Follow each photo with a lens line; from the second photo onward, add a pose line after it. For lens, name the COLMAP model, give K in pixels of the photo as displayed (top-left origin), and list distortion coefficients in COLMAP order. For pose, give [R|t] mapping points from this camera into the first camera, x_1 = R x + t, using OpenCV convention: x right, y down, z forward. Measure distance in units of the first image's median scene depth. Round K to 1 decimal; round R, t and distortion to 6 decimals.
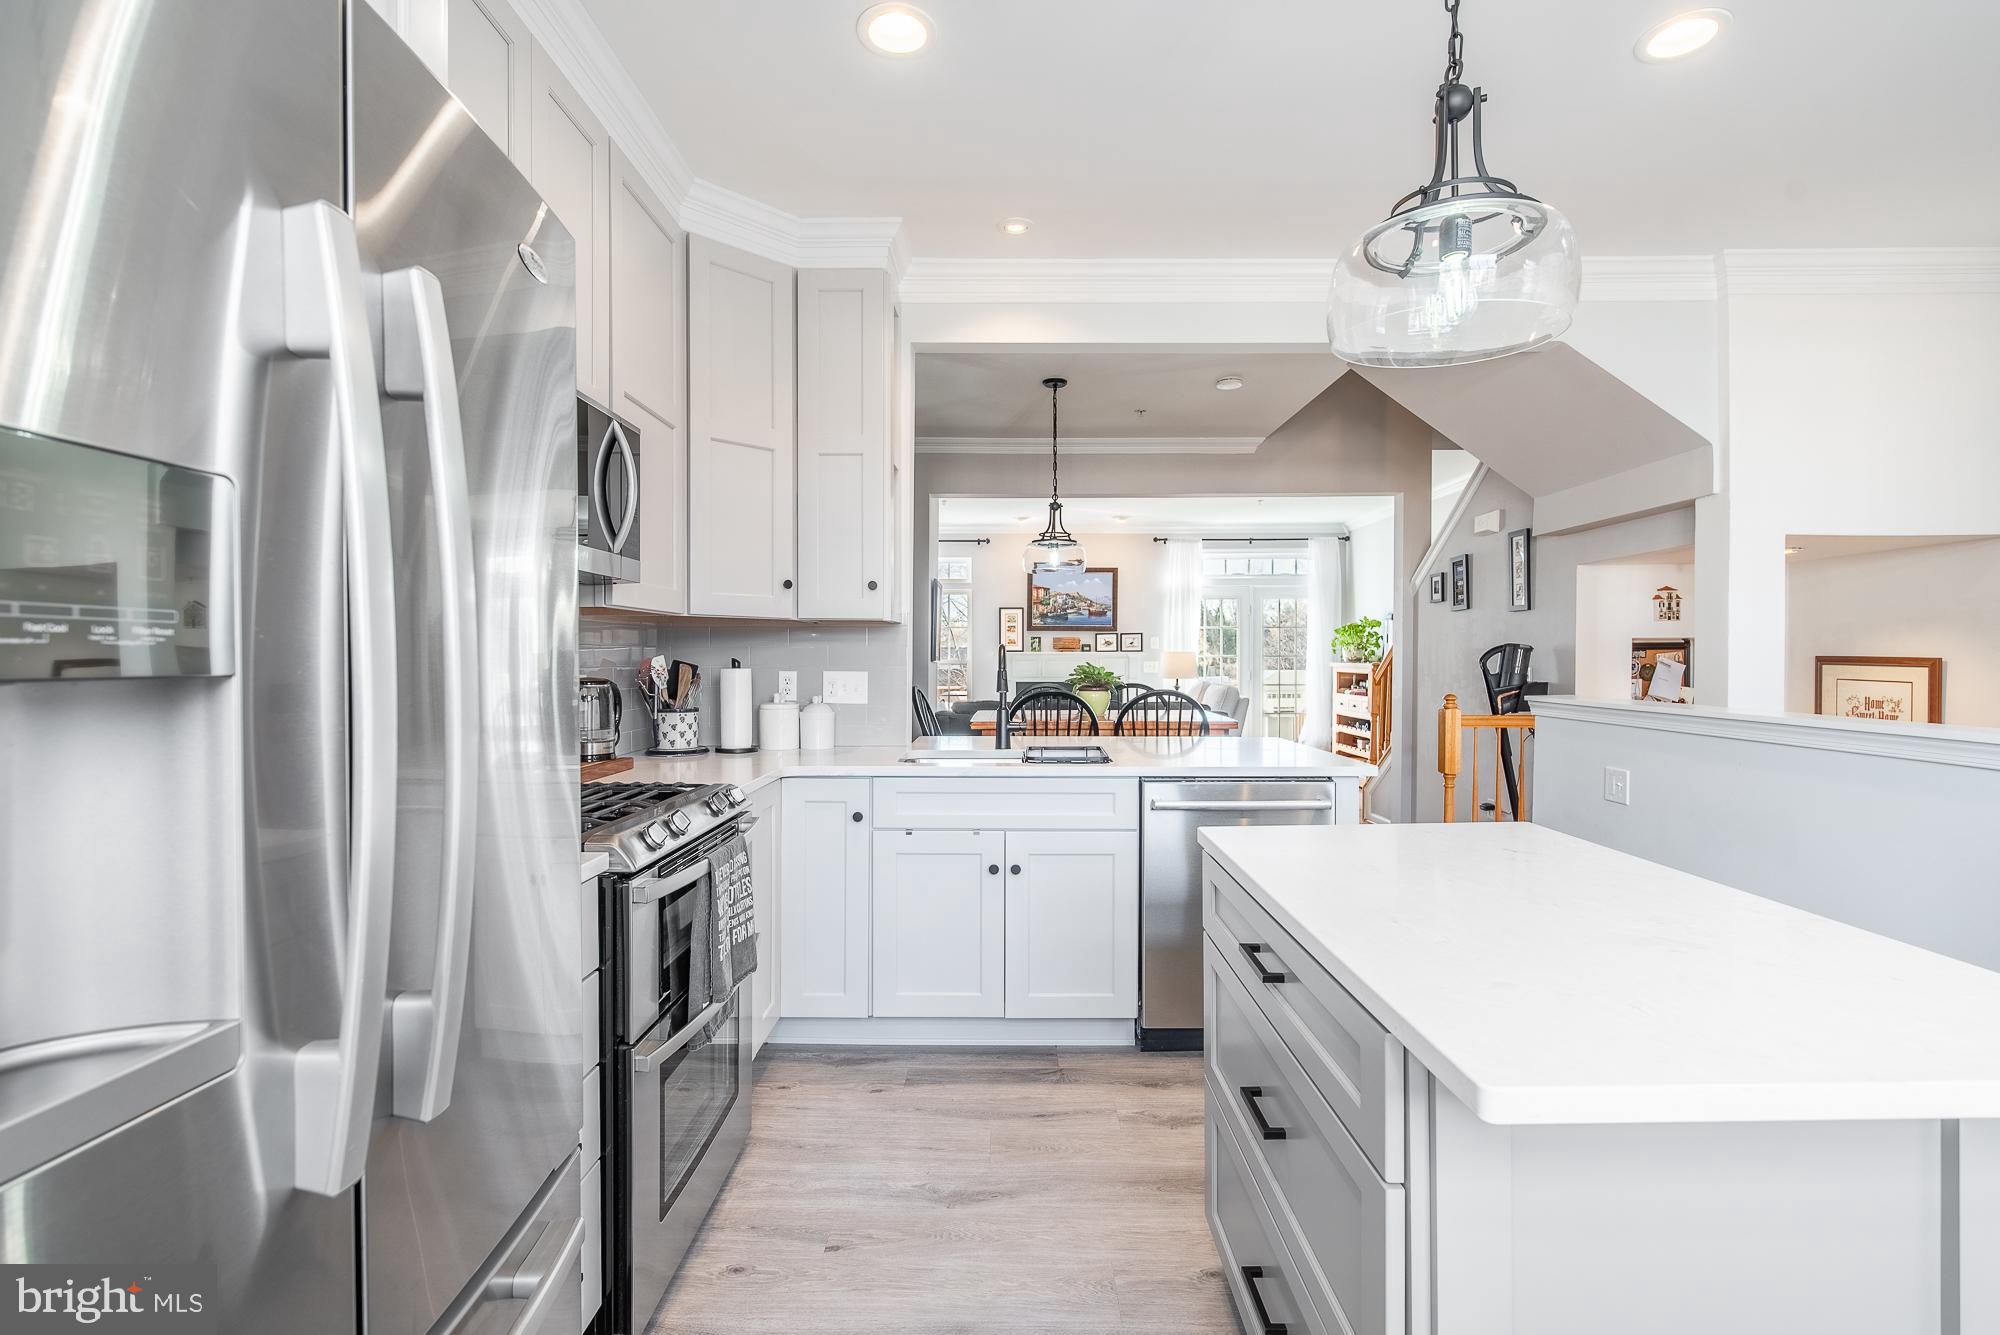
lens RADIAL K [[916.2, 0, 1004.8], [0, 916.2, 671.0], [0, 0, 1]] dist [0.003952, 0.000401]
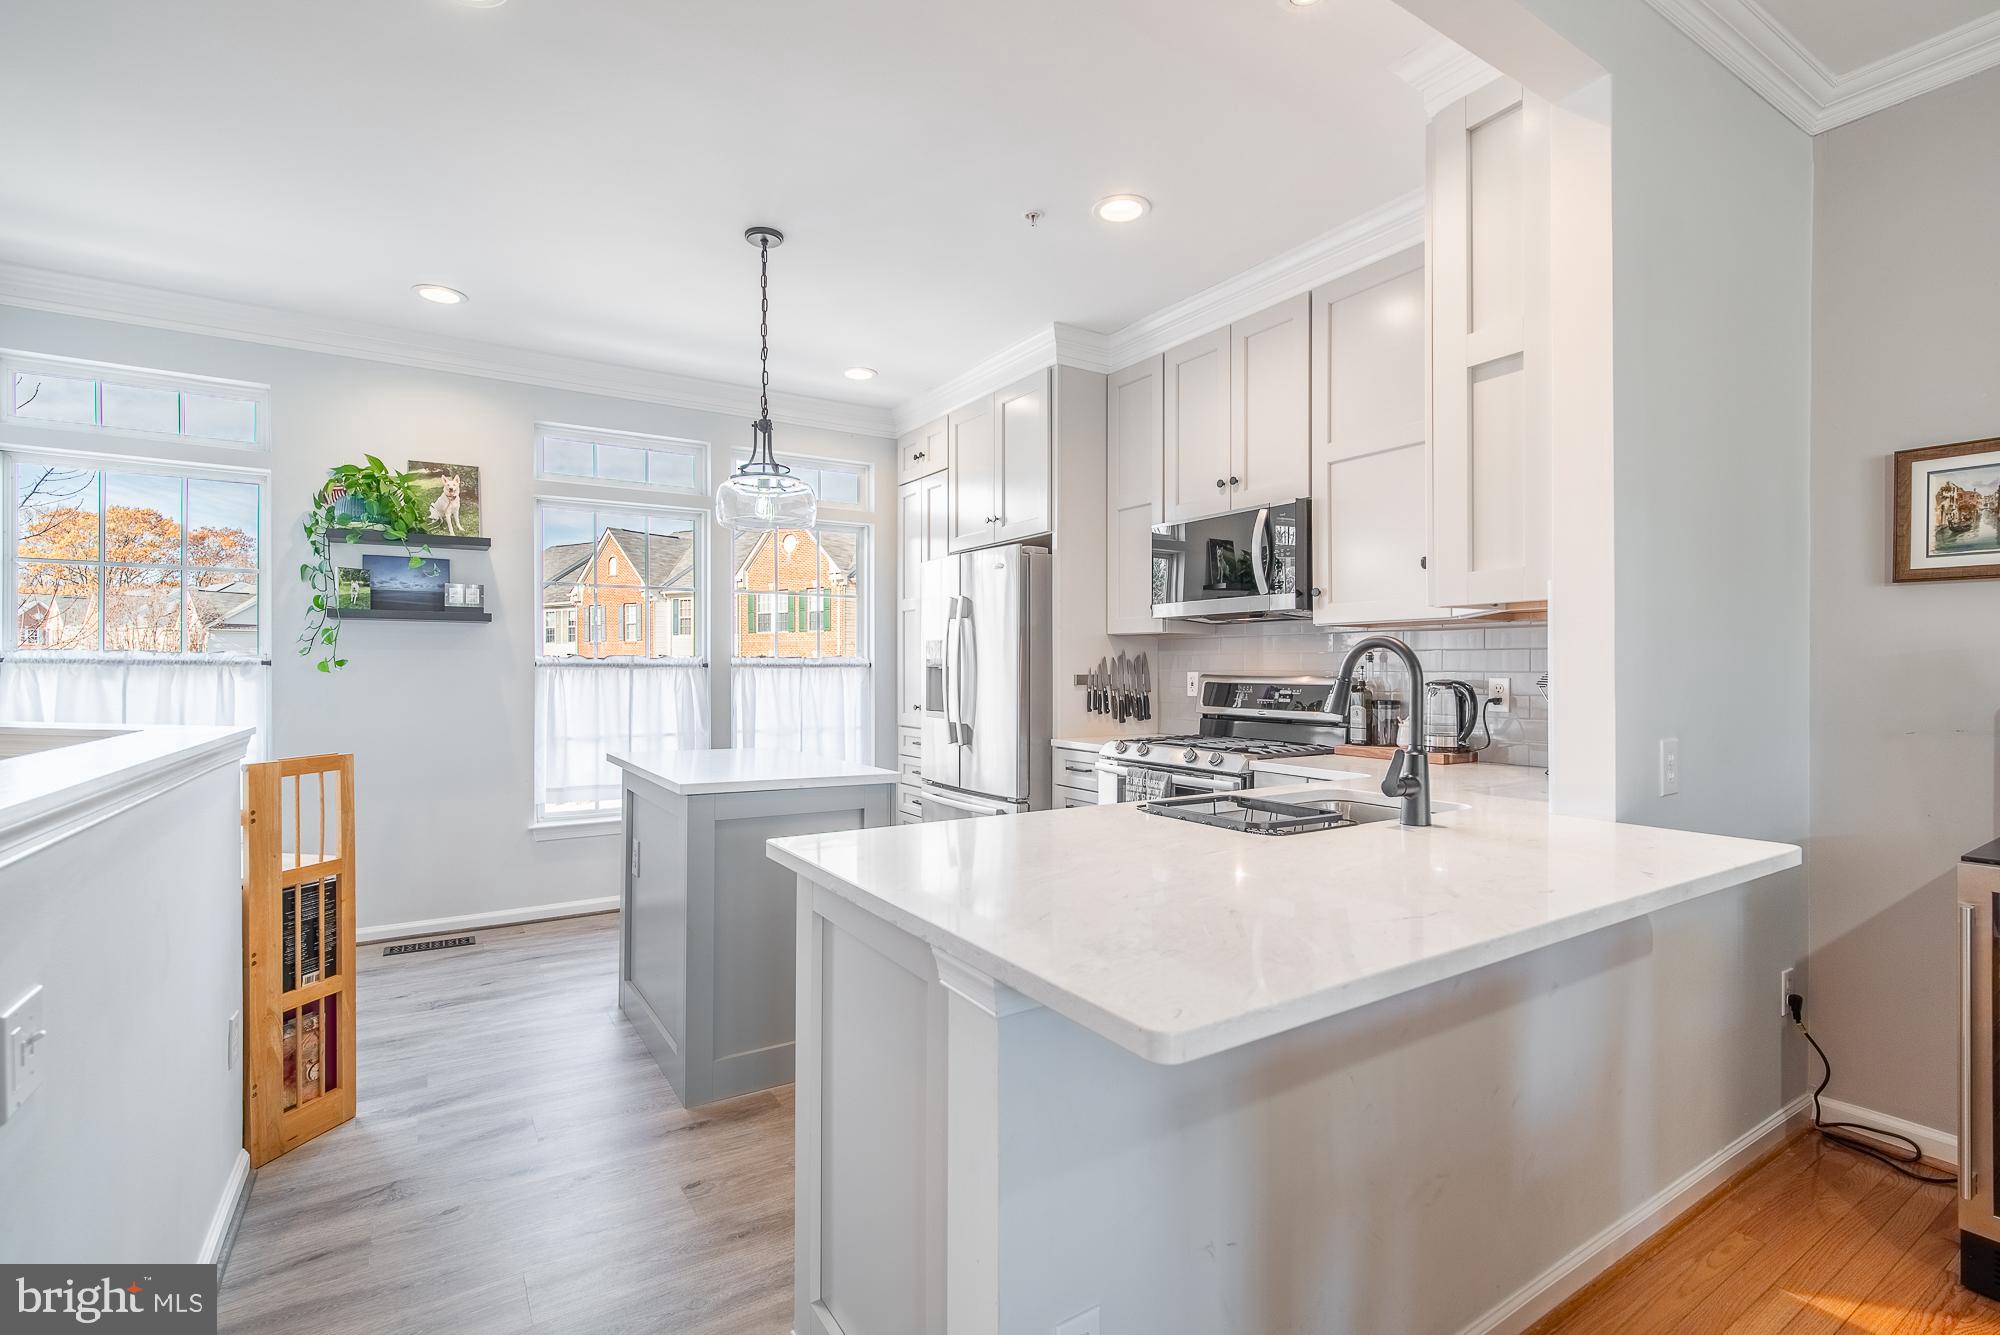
lens RADIAL K [[916.2, 0, 1004.8], [0, 916.2, 671.0], [0, 0, 1]] dist [0.003952, 0.000401]
pose [[-0.839432, 0.003486, -0.543453, 0.350835], [-0.006269, 0.999851, 0.016097, -0.009992], [0.543428, 0.016919, -0.839285, 0.927219]]
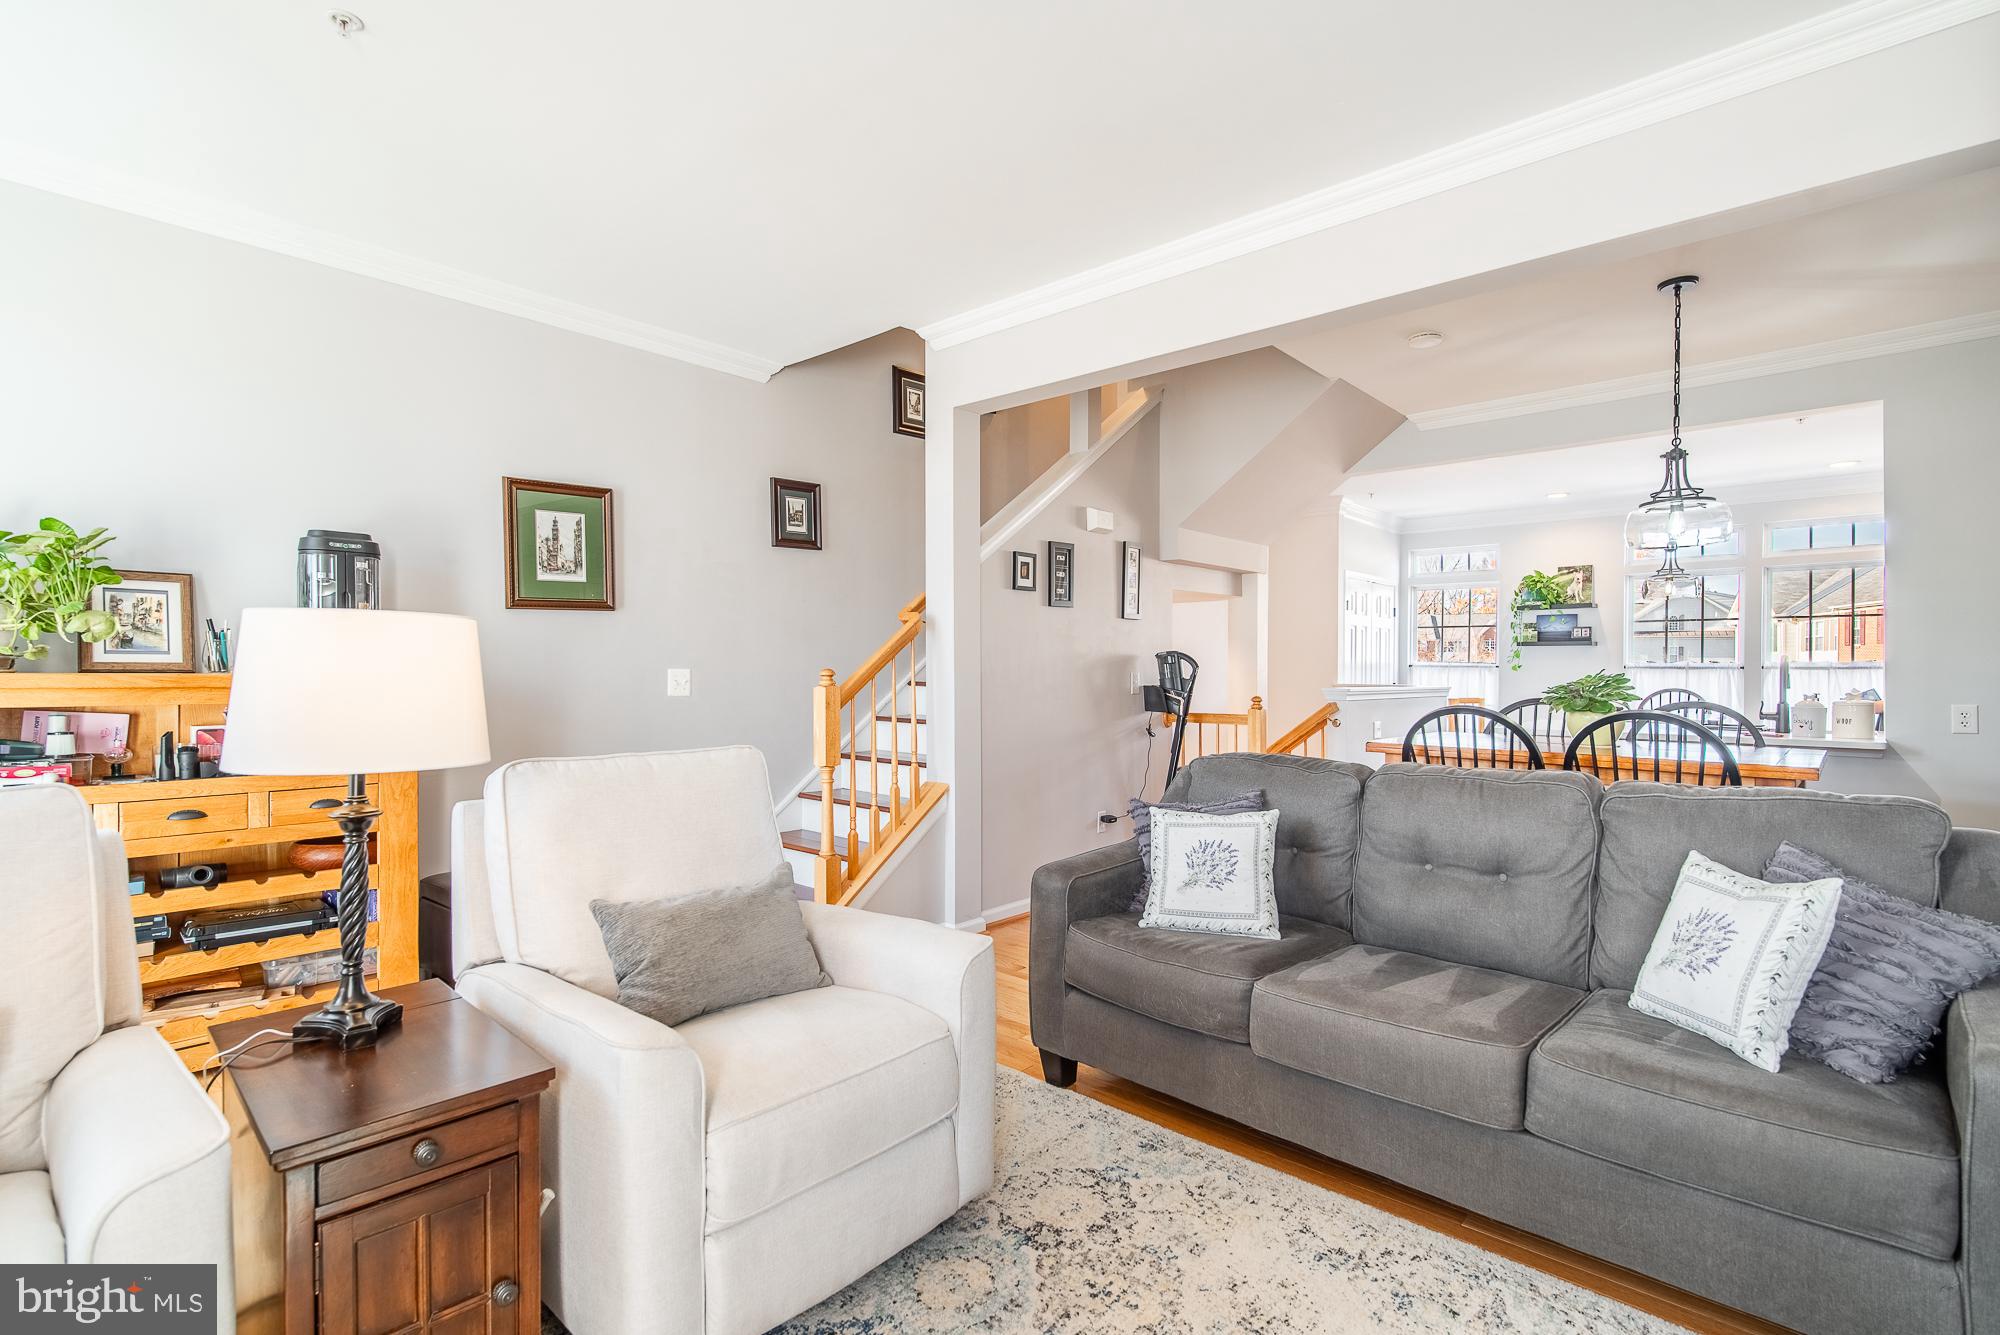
lens RADIAL K [[928.3, 0, 1002.5], [0, 928.3, 671.9], [0, 0, 1]] dist [-0.002743, -0.000475]
pose [[-0.740816, -0.004814, 0.671691, -0.061298], [0.006405, 0.999878, 0.014230, -0.021703], [-0.671677, 0.014845, -0.740695, 1.951473]]
